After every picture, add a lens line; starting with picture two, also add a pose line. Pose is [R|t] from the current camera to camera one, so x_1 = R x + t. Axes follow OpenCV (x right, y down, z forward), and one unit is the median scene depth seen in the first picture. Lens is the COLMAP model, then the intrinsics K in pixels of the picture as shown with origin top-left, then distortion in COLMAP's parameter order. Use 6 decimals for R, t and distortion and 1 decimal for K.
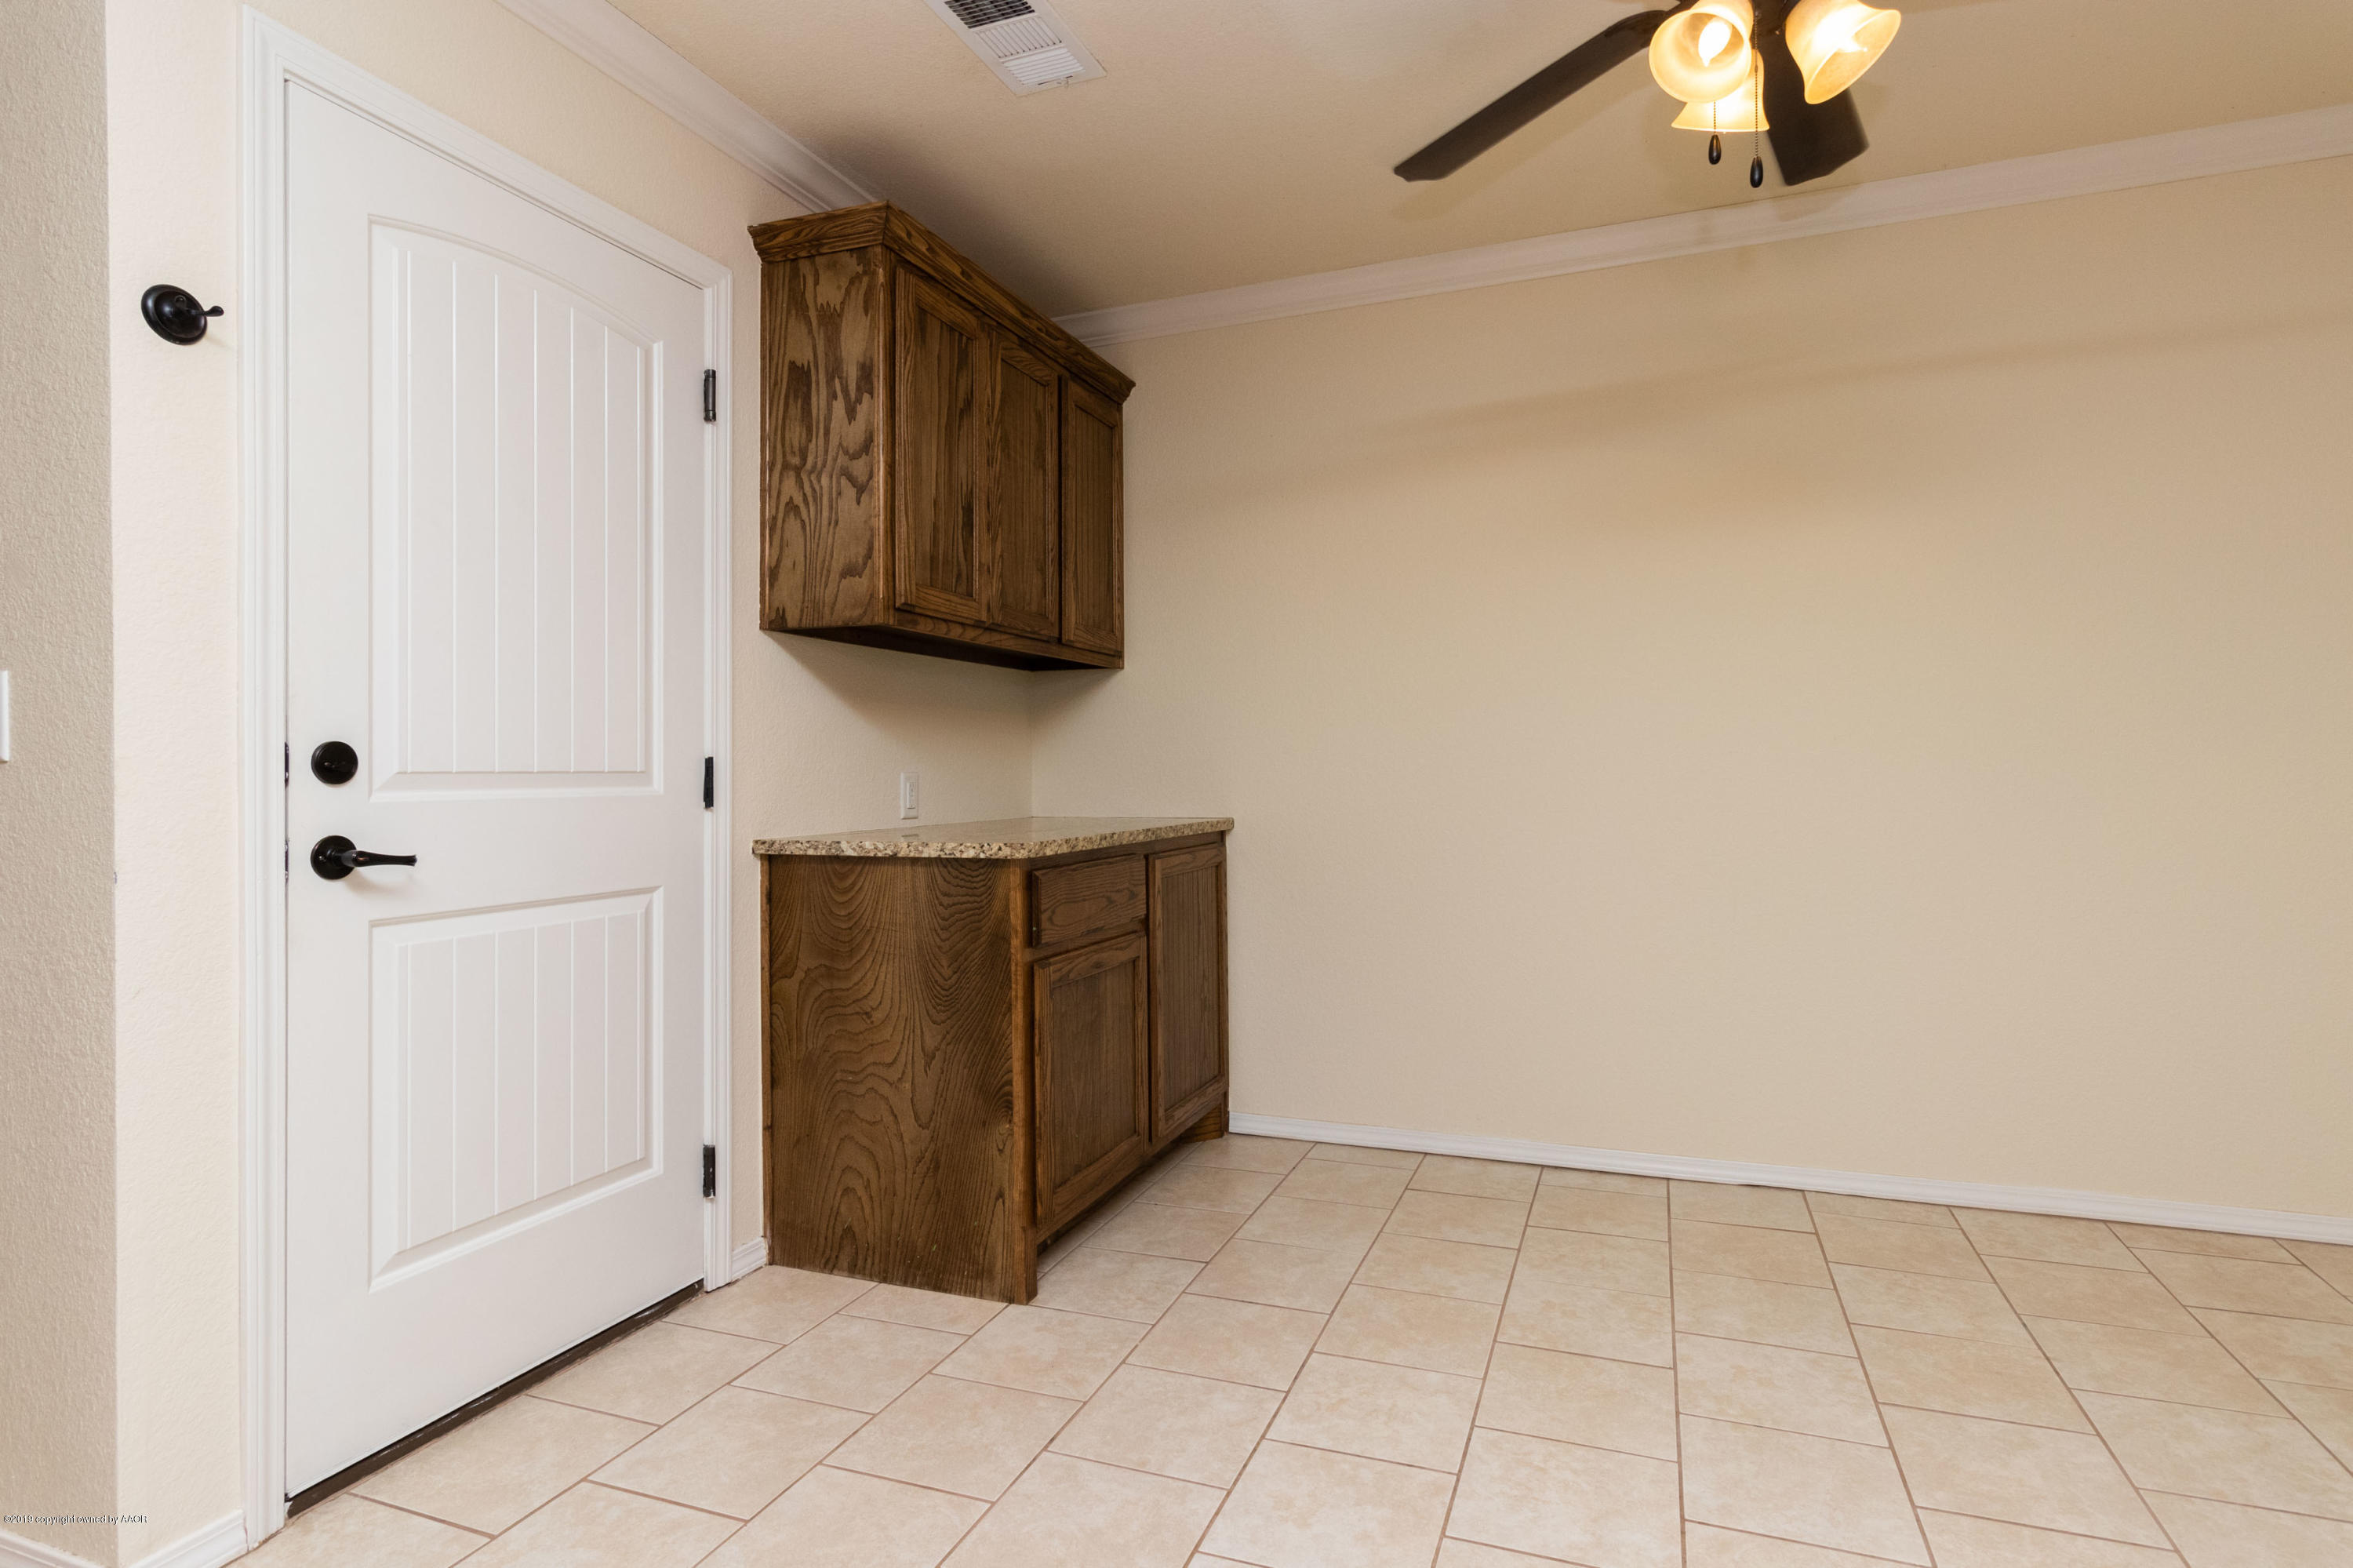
lens RADIAL K [[1212.7, 0, 1171.3], [0, 1212.7, 766.1], [0, 0, 1]] dist [-0.002900, -0.001478]
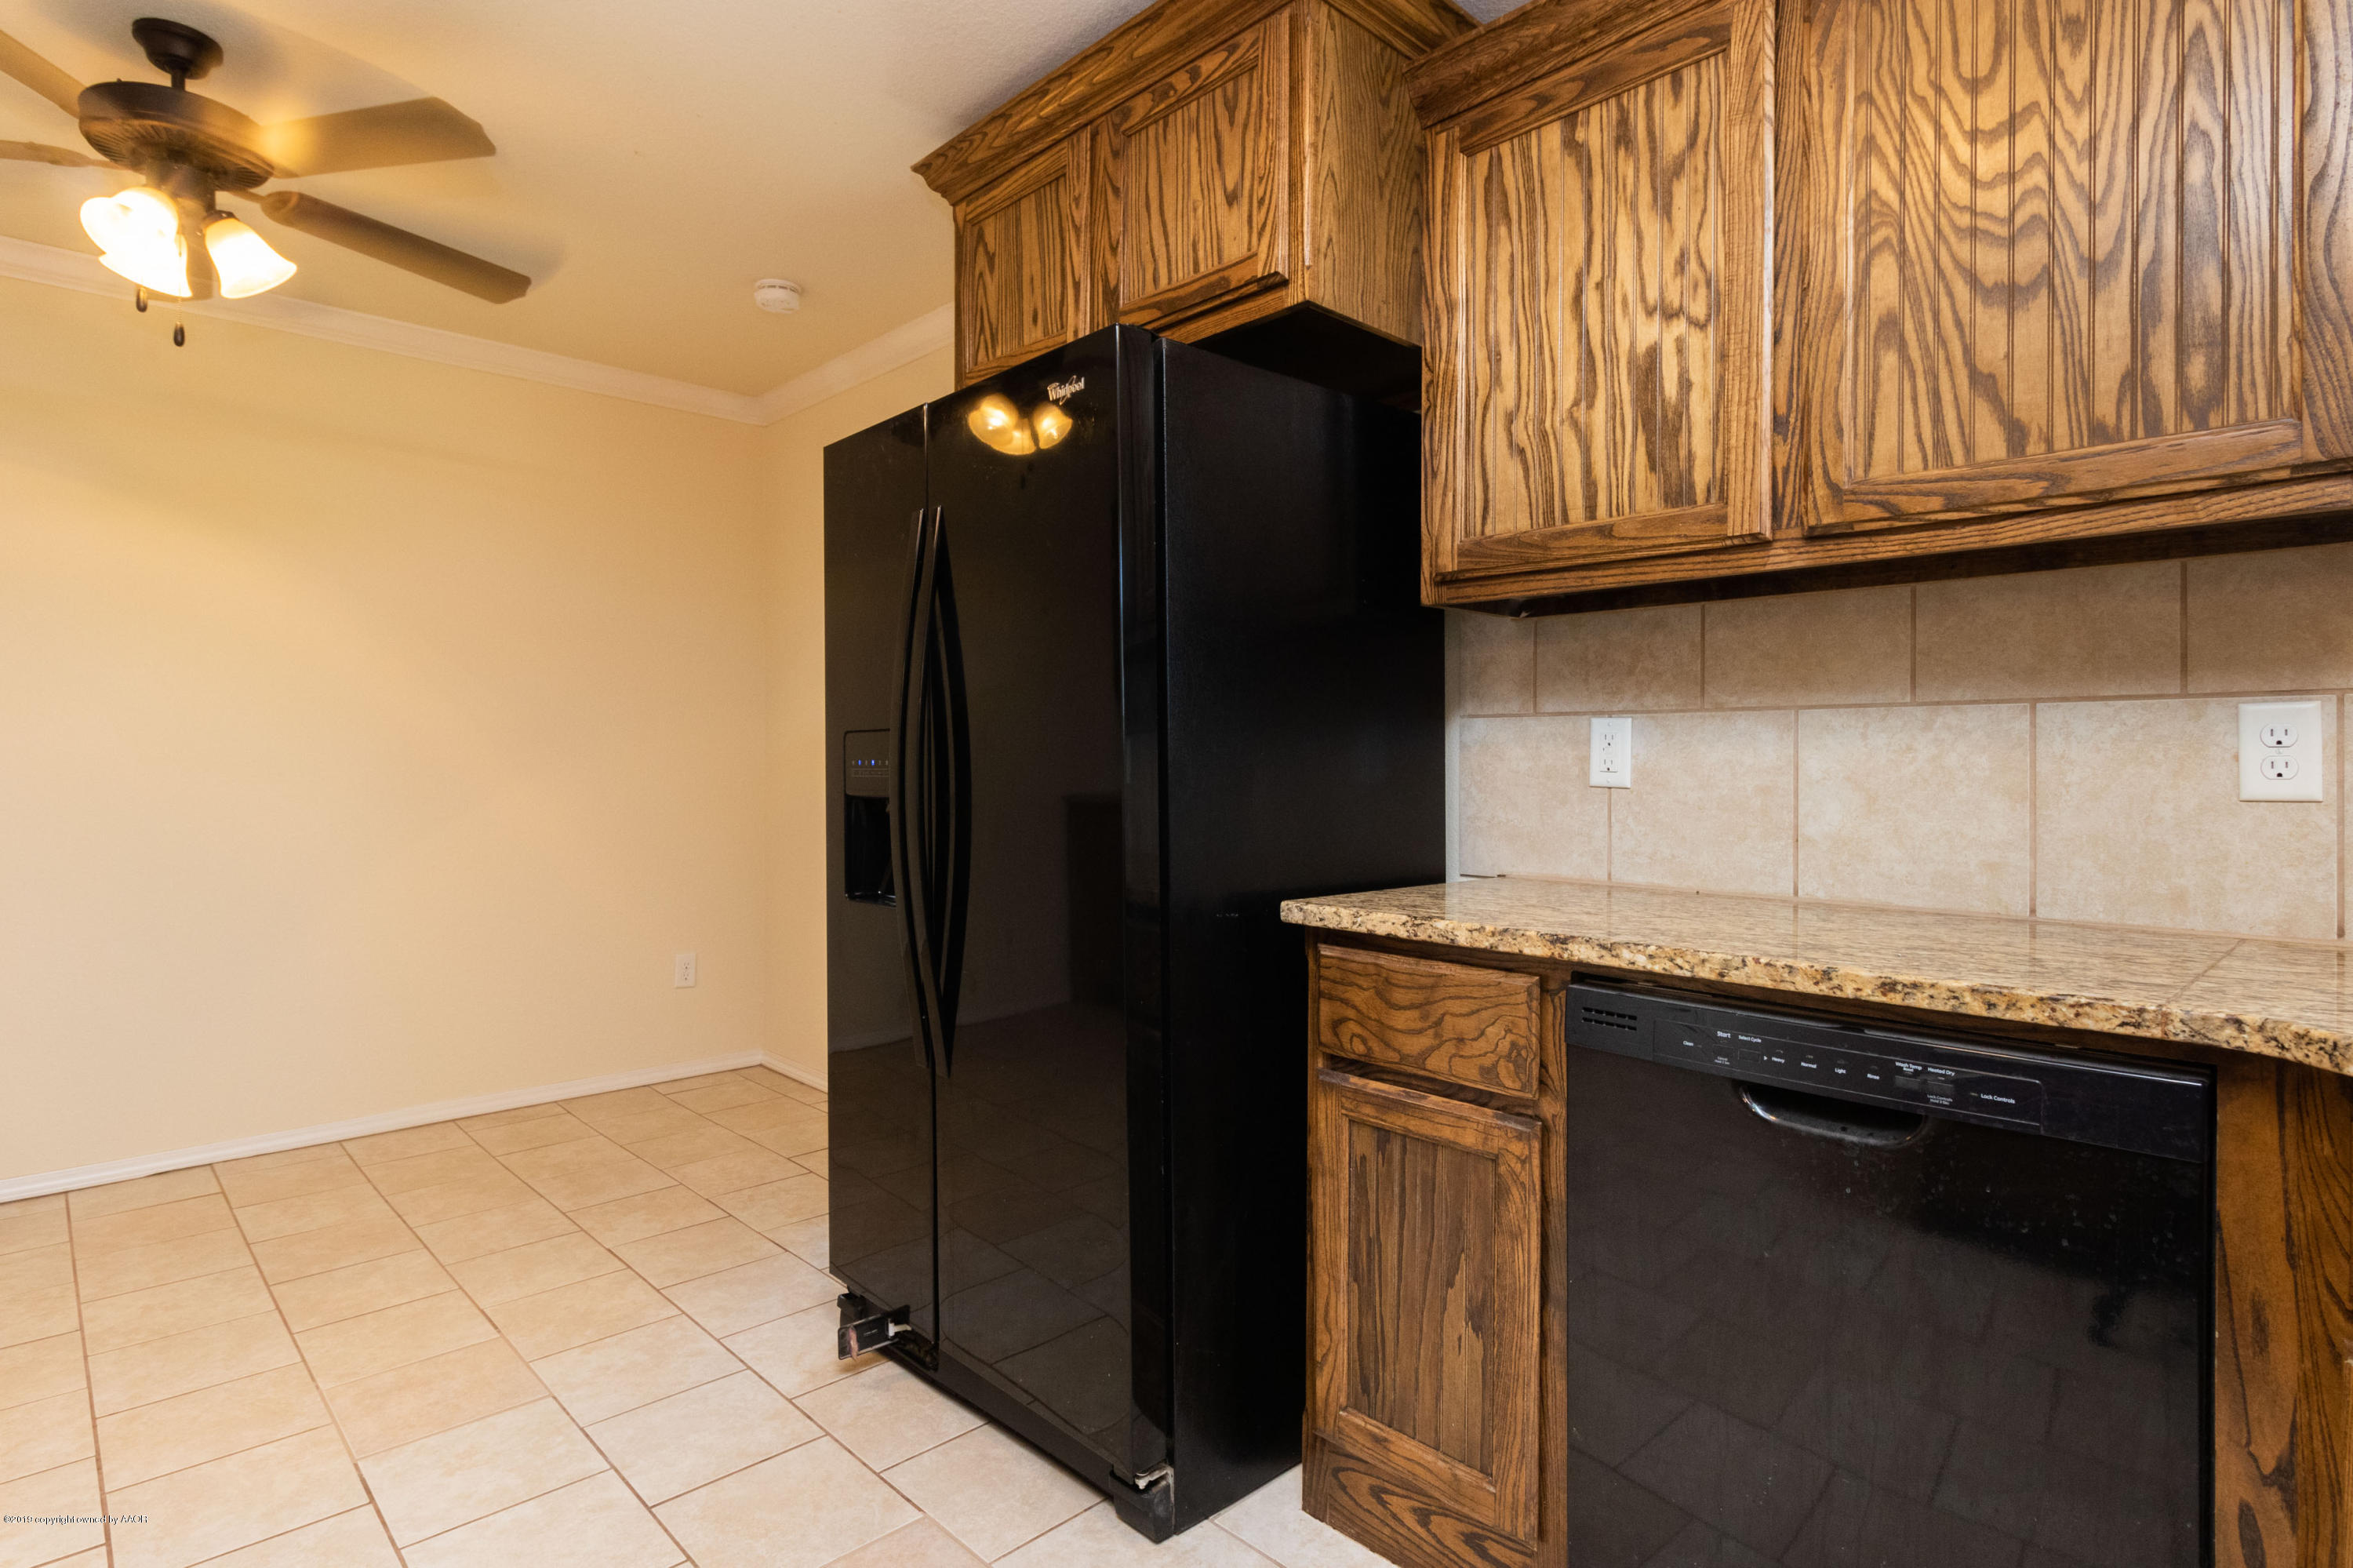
lens RADIAL K [[1212.7, 0, 1148.0], [0, 1212.7, 762.5], [0, 0, 1]] dist [-0.002900, -0.001478]
pose [[0.426498, 0.012210, 0.904406, -0.183601], [-0.013097, 0.999887, -0.007323, -0.043507], [-0.904394, -0.008721, 0.426610, -0.376670]]
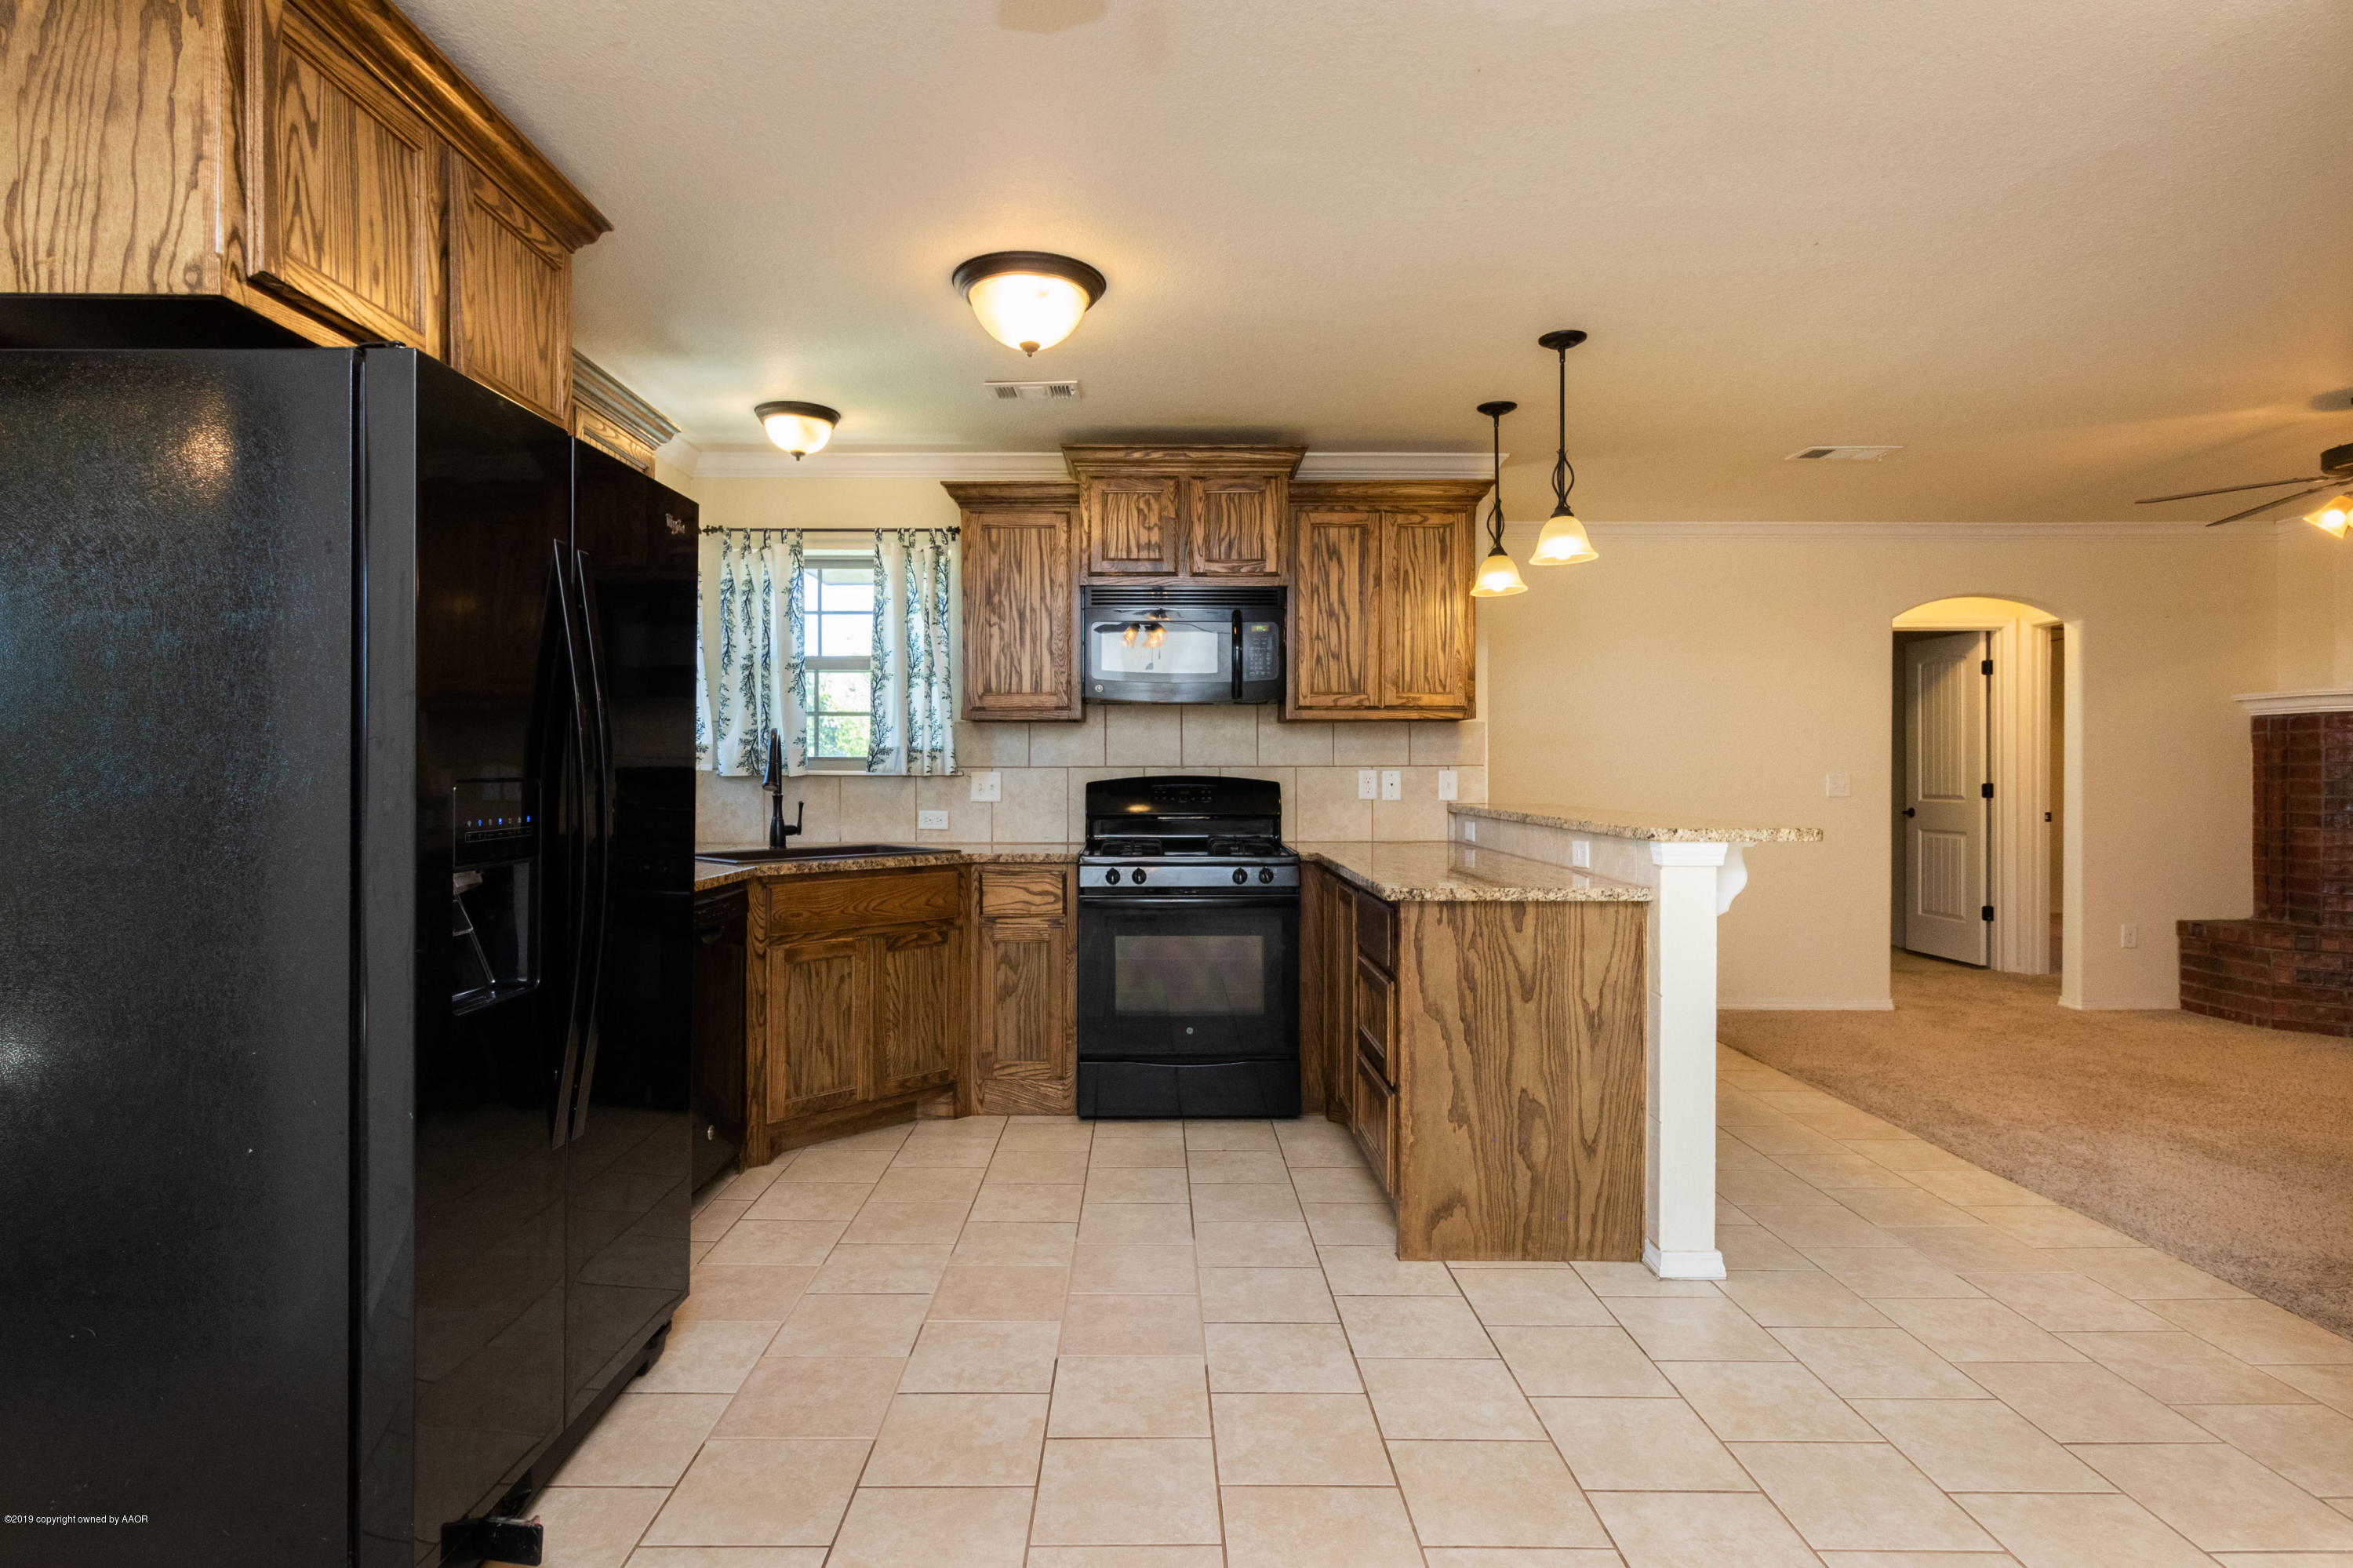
lens RADIAL K [[1212.7, 0, 1148.9], [0, 1212.7, 788.6], [0, 0, 1]] dist [-0.002900, -0.001478]
pose [[-0.924308, 0.013731, -0.381401, 0.516507], [0.011350, 0.999900, 0.008490, -0.068415], [0.381479, 0.003518, -0.924371, 1.116182]]
